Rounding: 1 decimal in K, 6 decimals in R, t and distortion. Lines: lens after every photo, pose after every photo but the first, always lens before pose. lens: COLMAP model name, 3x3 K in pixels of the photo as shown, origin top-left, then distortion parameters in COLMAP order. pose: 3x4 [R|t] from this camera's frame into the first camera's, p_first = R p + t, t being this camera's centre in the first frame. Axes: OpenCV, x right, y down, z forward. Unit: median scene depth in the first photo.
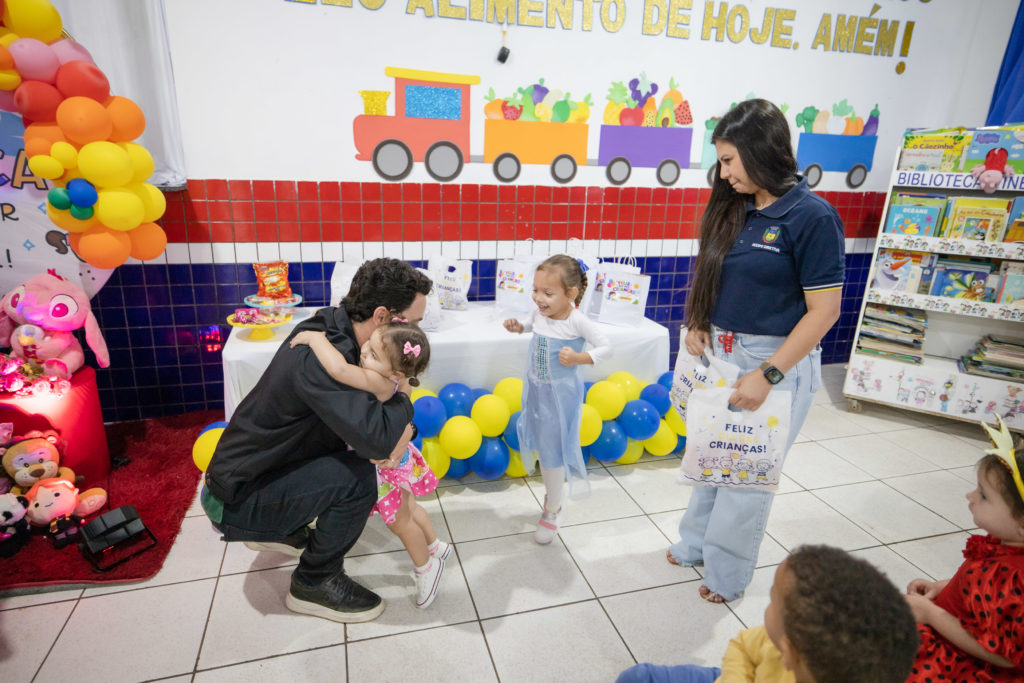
lens RADIAL K [[632.5, 0, 506.4], [0, 632.5, 345.5], [0, 0, 1]] dist [-0.003582, 0.016157]
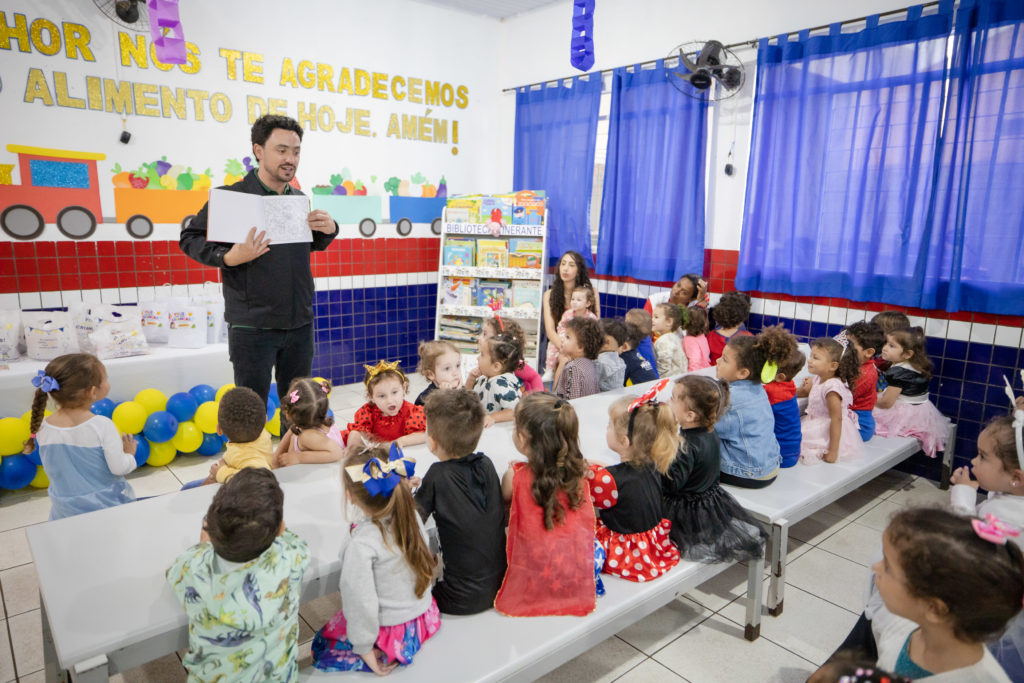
lens RADIAL K [[661.3, 0, 502.7], [0, 661.3, 336.9], [0, 0, 1]] dist [0.001917, 0.023345]
pose [[0.916105, -0.088654, 0.391014, 0.122290], [0.124773, 0.989859, -0.067901, 0.100627], [-0.381029, 0.110993, 0.917877, -0.406941]]
